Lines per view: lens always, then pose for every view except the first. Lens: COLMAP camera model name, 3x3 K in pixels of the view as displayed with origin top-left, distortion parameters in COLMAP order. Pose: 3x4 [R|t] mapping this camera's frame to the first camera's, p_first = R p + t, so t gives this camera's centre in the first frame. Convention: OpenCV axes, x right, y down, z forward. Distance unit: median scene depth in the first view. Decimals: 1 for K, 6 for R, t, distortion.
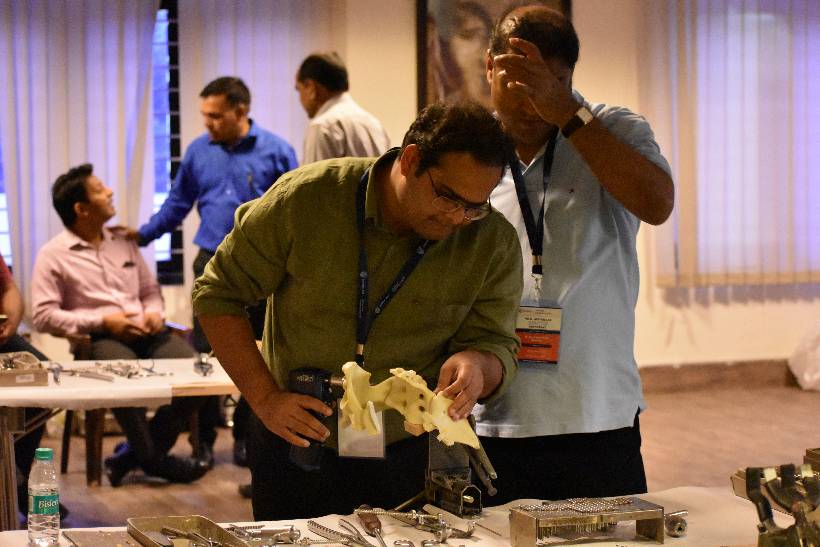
lens RADIAL K [[2576.2, 0, 410.0], [0, 2576.2, 273.5], [0, 0, 1]] dist [0.125093, -0.120169]
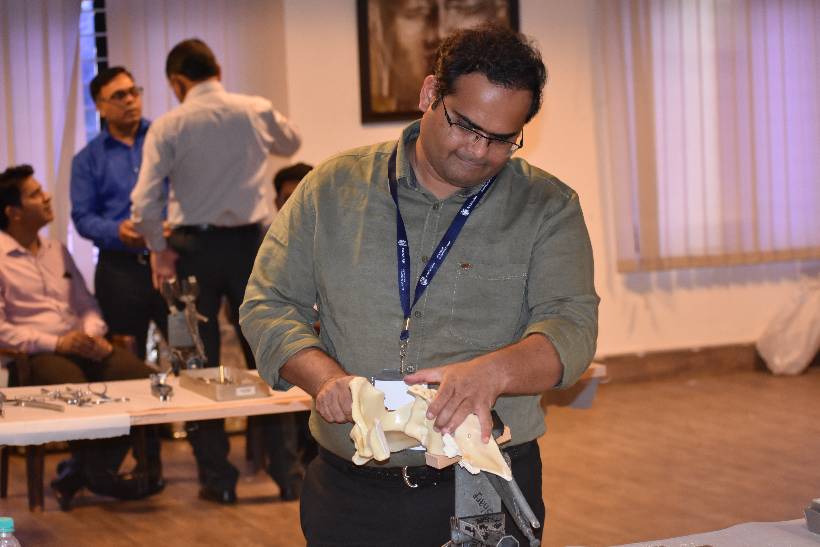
lens RADIAL K [[2450.8, 0, 410.0], [0, 2450.8, 273.5], [0, 0, 1]] dist [-0.036246, 0.170538]
pose [[0.998436, -0.036999, 0.041922, -0.021295], [0.036613, 0.999280, 0.009937, -0.007117], [-0.042259, -0.008387, 0.999071, 0.109080]]
